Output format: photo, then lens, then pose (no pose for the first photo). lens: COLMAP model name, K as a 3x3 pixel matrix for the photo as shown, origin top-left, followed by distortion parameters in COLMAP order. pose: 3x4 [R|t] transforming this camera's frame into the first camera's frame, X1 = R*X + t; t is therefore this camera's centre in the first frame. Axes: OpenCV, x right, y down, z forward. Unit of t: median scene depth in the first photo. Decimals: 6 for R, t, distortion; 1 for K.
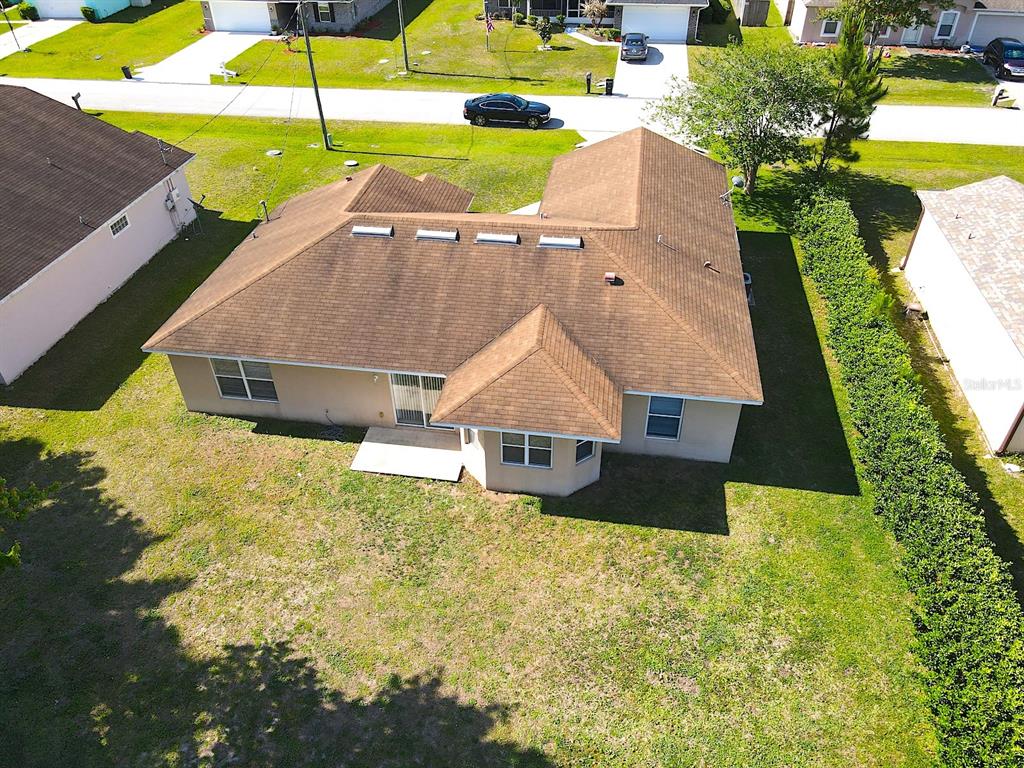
lens RADIAL K [[753.8, 0, 512.0], [0, 753.8, 384.0], [0, 0, 1]] dist [-0.001185, 0.001609]
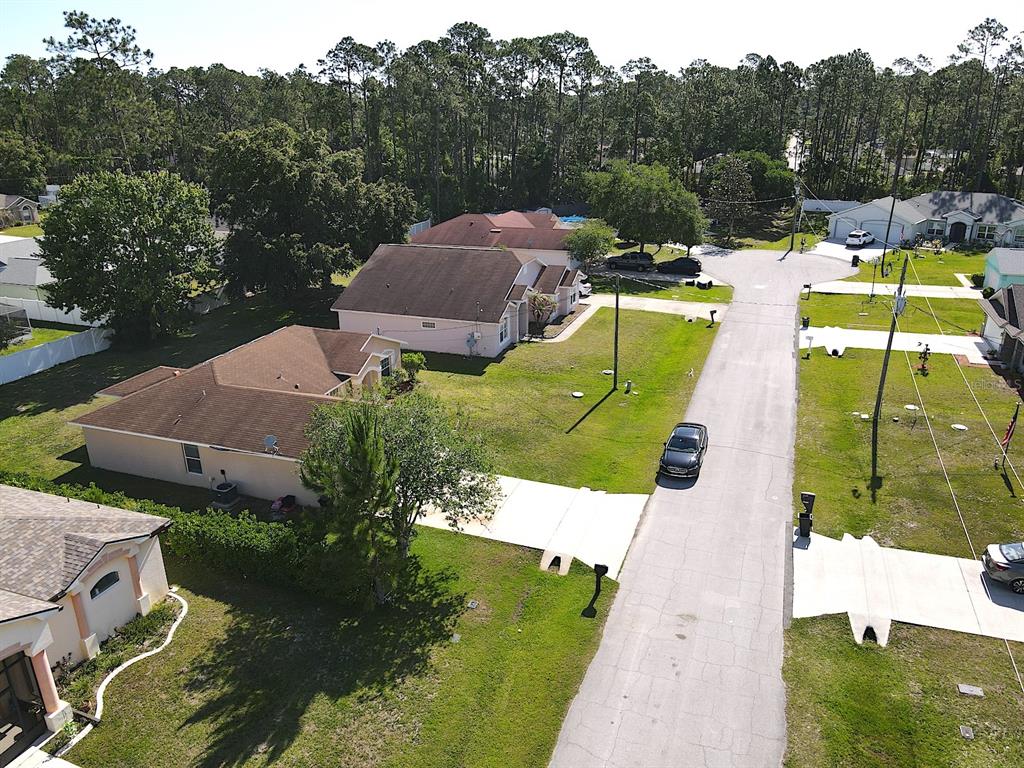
lens RADIAL K [[753.8, 0, 512.0], [0, 753.8, 384.0], [0, 0, 1]] dist [-0.001185, 0.001609]
pose [[-0.195840, 0.352221, -0.915198, 0.867722], [-0.586375, 0.705983, 0.397180, -0.697734], [0.786009, 0.614433, 0.068274, 0.804340]]
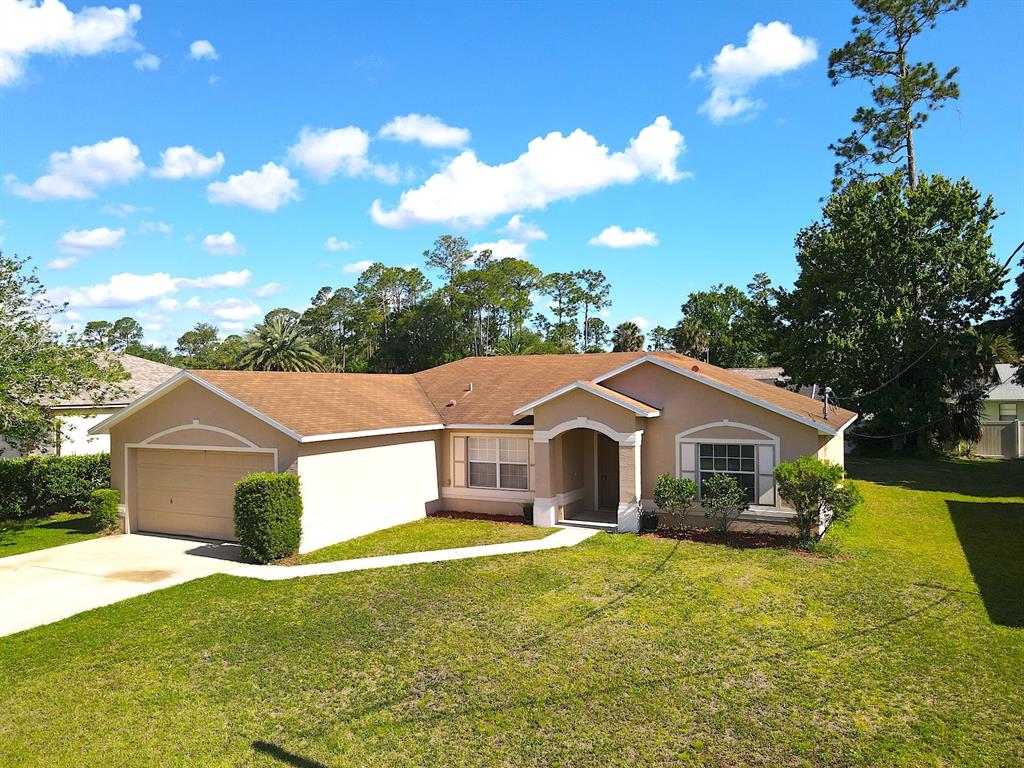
lens RADIAL K [[762.0, 0, 512.0], [0, 762.0, 384.0], [0, 0, 1]] dist [0.016694, 0.004910]
pose [[-0.950316, 0.018143, 0.310758, -0.181449], [0.202923, 0.793136, 0.574246, -0.461587], [-0.236055, 0.608775, -0.757411, 1.050333]]
